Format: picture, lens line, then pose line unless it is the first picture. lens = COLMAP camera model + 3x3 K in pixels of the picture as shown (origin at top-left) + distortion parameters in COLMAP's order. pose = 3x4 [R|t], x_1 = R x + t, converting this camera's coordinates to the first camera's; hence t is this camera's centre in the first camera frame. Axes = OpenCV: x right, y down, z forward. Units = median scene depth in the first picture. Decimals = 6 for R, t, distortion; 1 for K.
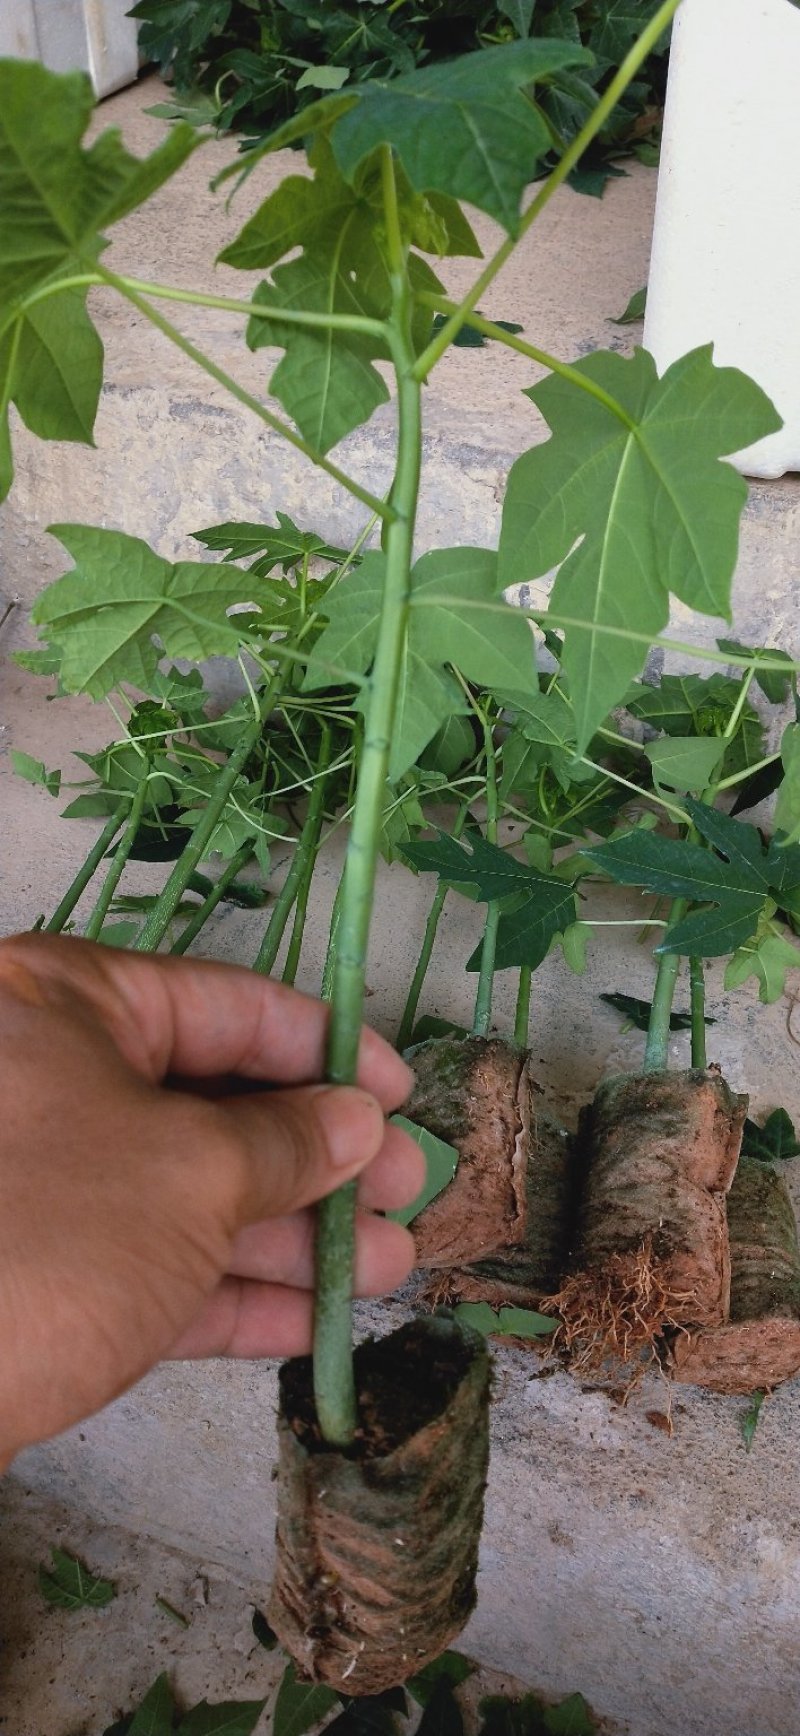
lens RADIAL K [[1328.9, 0, 444.9], [0, 1328.9, 933.7], [0, 0, 1]] dist [0.005591, 0.009604]
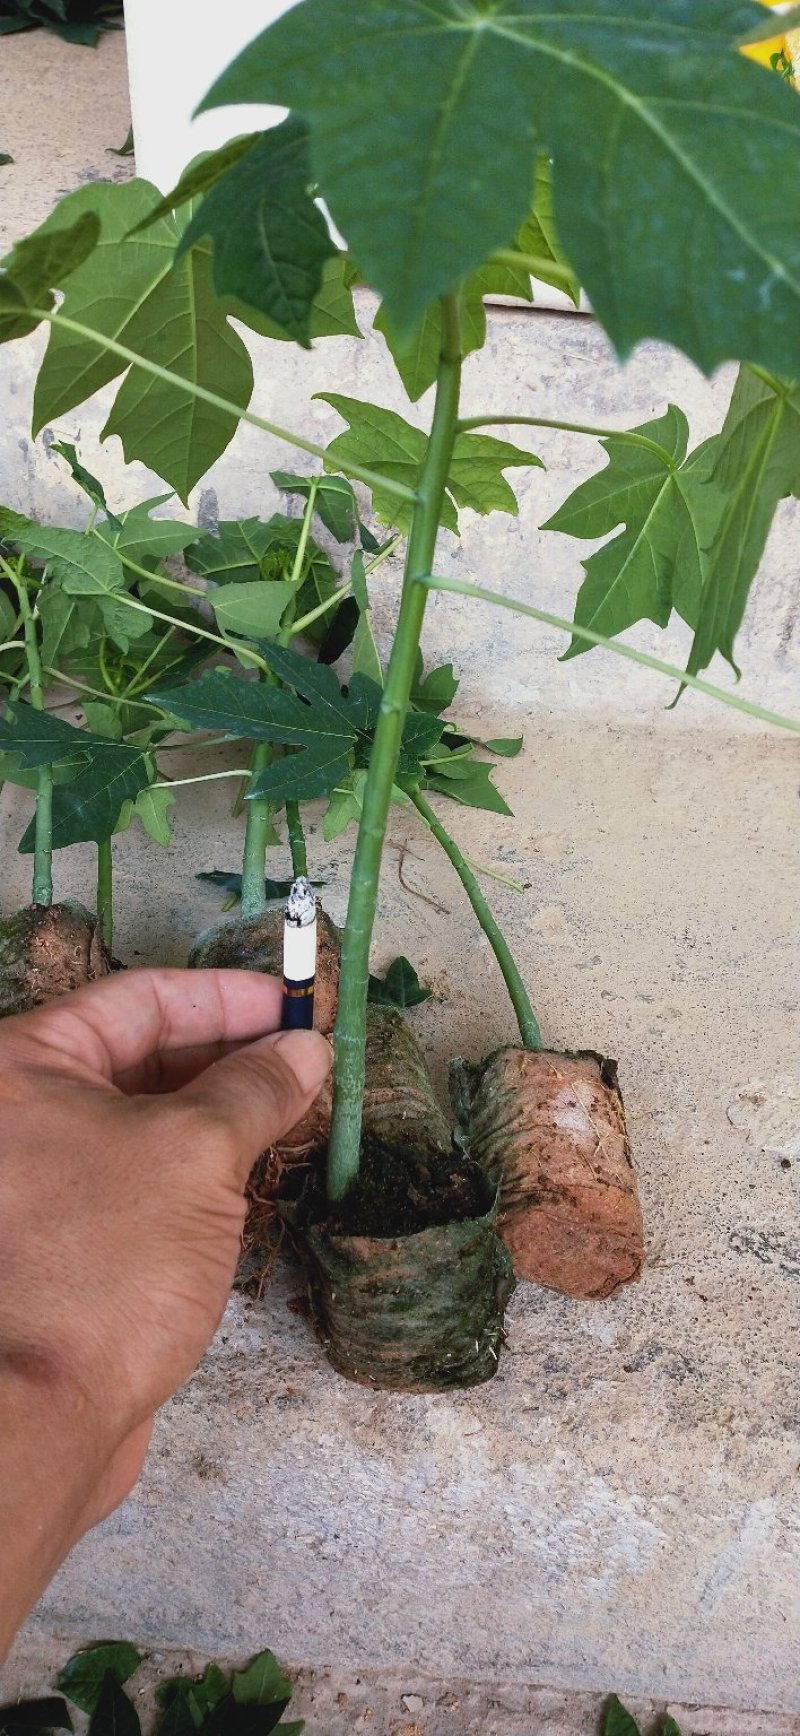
lens RADIAL K [[1265.5, 0, 431.4], [0, 1265.5, 940.7], [0, 0, 1]] dist [0.000785, -0.001860]
pose [[0.963045, -0.132970, 0.234229, 0.074958], [0.137903, 0.990434, -0.004734, 0.134828], [-0.231359, 0.036859, 0.972170, 0.159901]]
